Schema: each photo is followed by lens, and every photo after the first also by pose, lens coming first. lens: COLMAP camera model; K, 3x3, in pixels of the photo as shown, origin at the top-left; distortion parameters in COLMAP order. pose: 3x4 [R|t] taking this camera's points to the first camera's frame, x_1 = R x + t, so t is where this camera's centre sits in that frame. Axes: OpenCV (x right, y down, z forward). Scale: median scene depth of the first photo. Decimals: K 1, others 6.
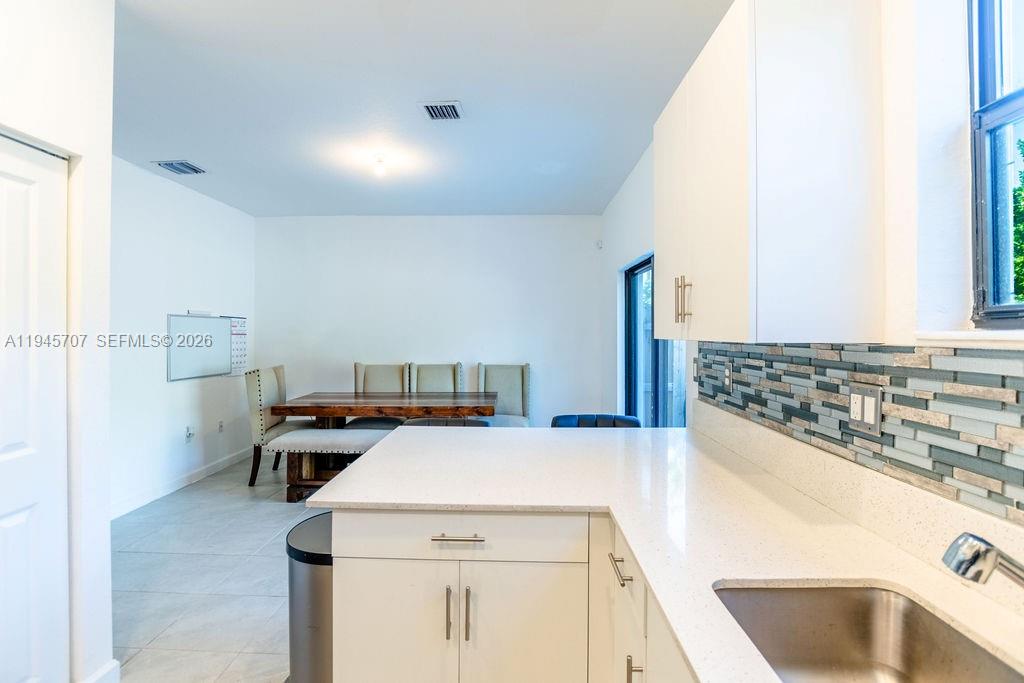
lens RADIAL K [[468.5, 0, 512.8], [0, 468.5, 330.4], [0, 0, 1]] dist [-0.021808, -0.000430]
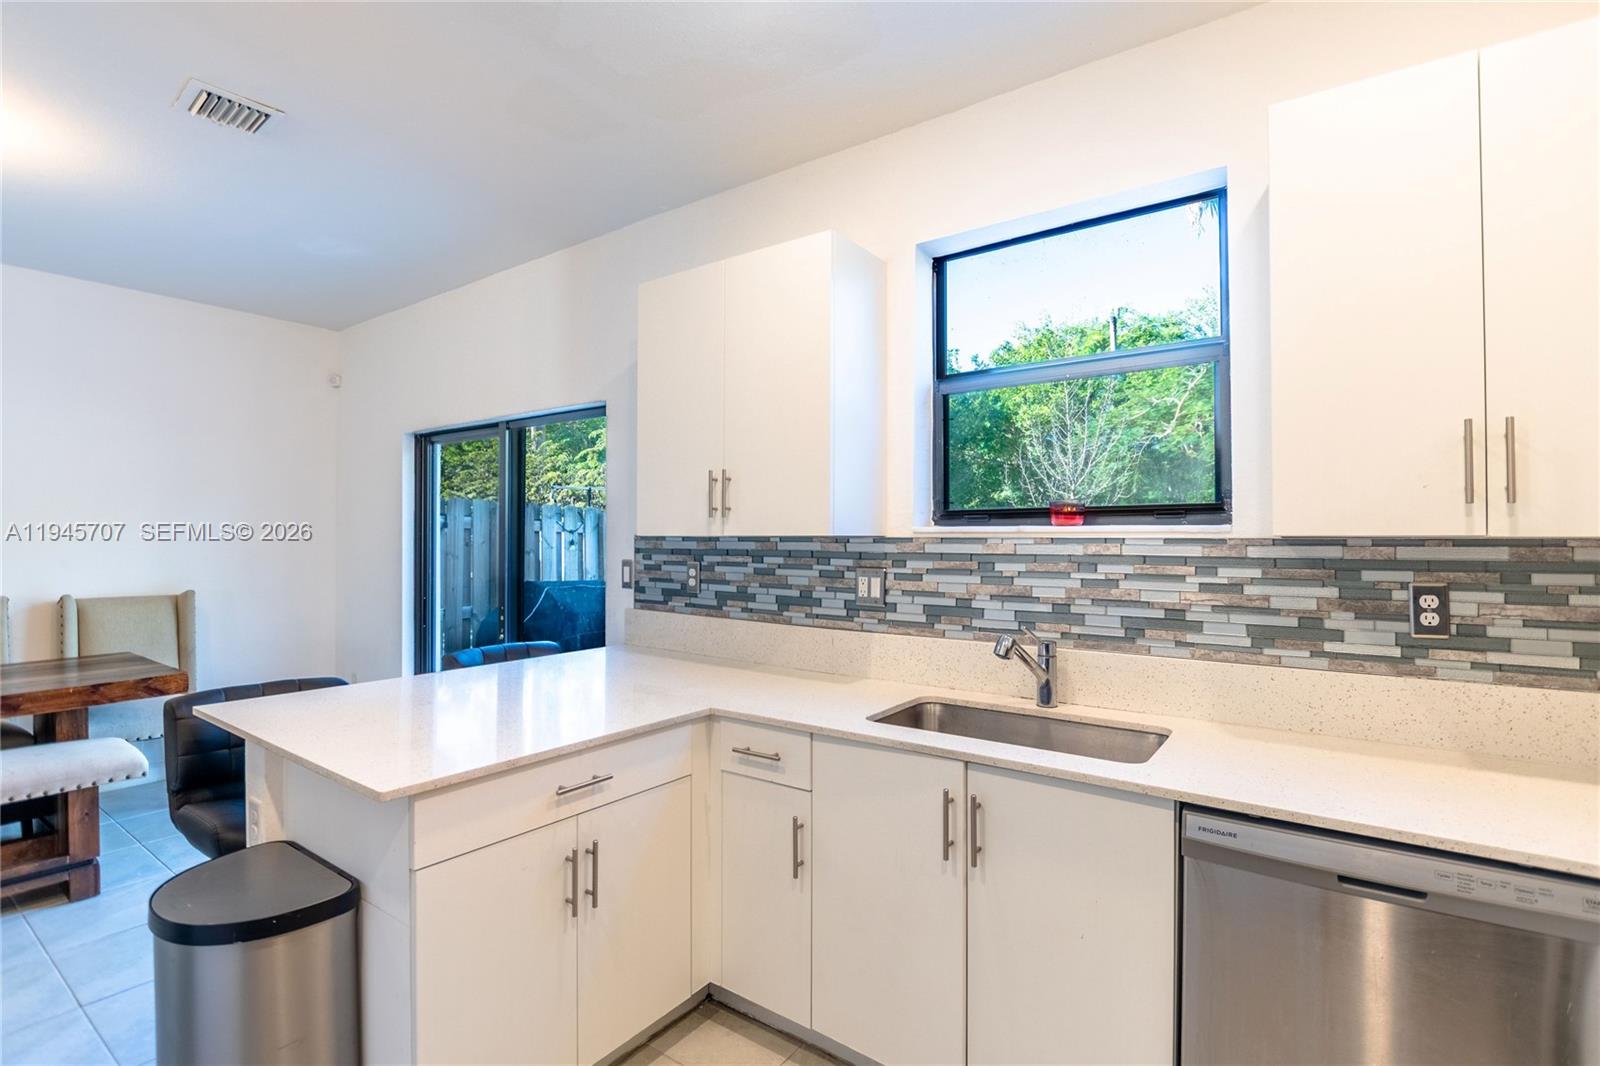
lens RADIAL K [[751.8, 0, 789.7], [0, 751.8, 533.3], [0, 0, 1]] dist [-0.020109, 0.000137]
pose [[0.578046, 0.002219, 0.816001, -0.952275], [-0.003987, 0.999992, 0.000106, 0.017804], [-0.815995, -0.003314, 0.578050, -0.021430]]
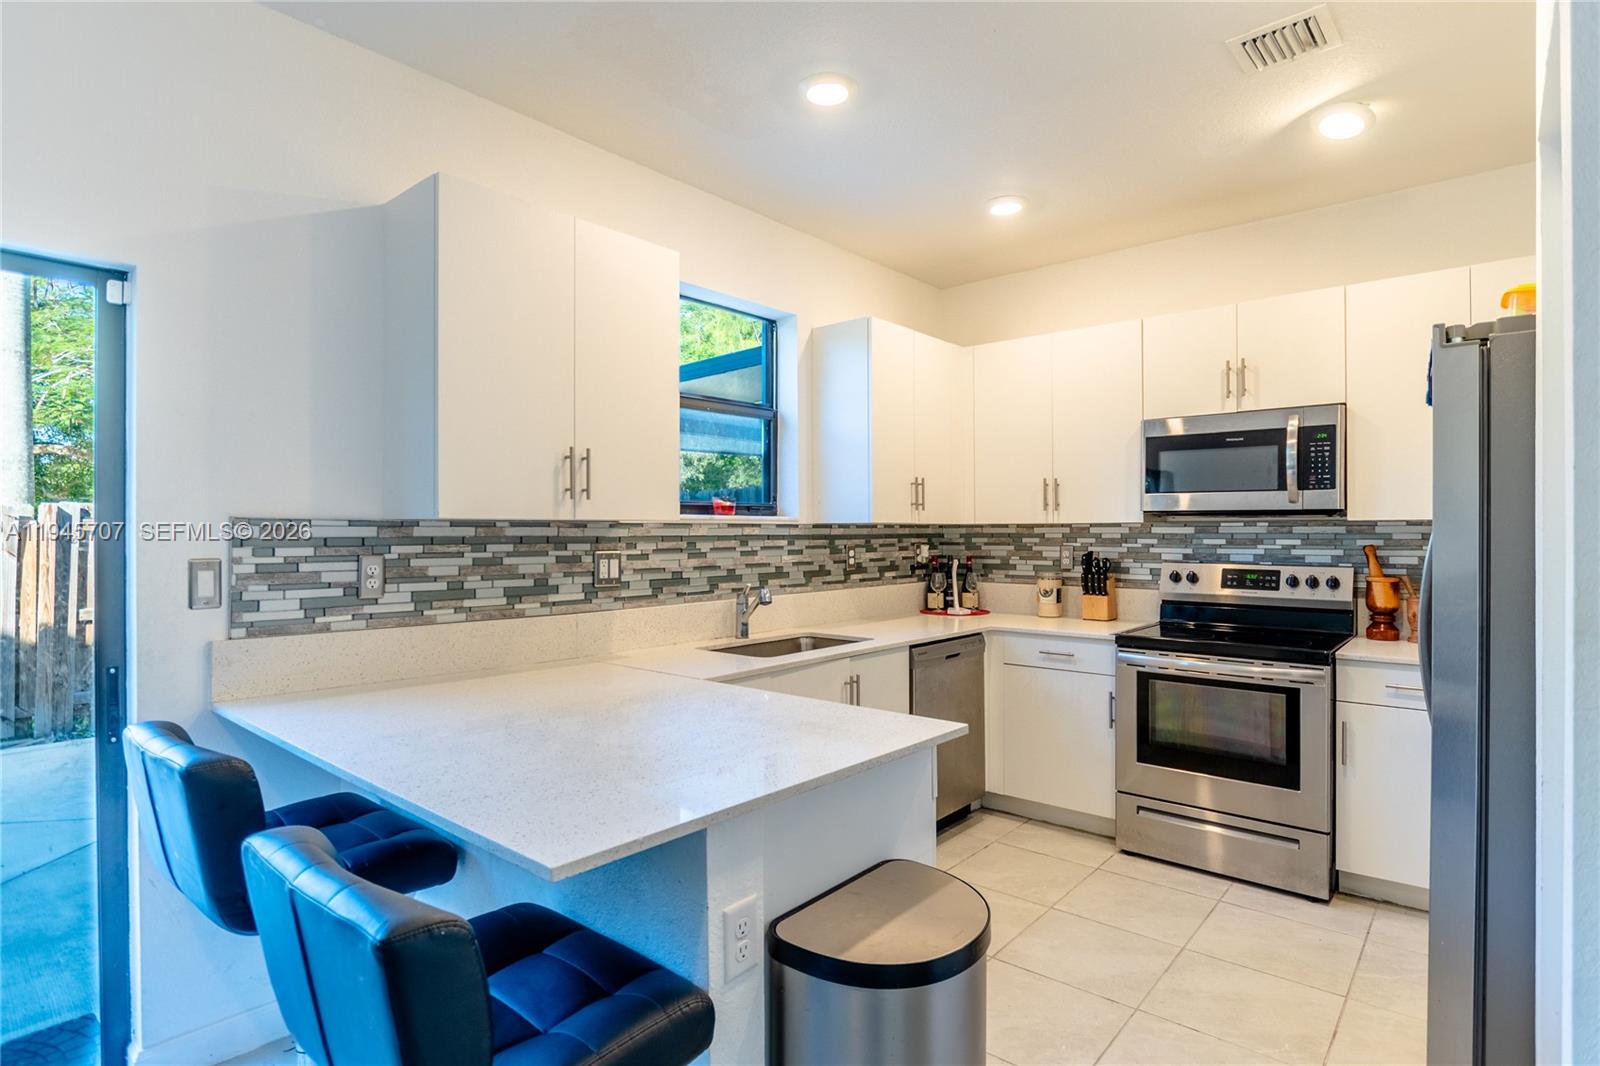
lens RADIAL K [[820.2, 0, 800.0], [0, 820.2, 533.0], [0, 0, 1]] dist [-0.015015, 0.000505]
pose [[-0.766273, -0.002876, 0.642508, -1.111604], [-0.003432, 0.999994, 0.000383, 0.052381], [-0.642506, -0.001911, -0.766279, 2.226253]]
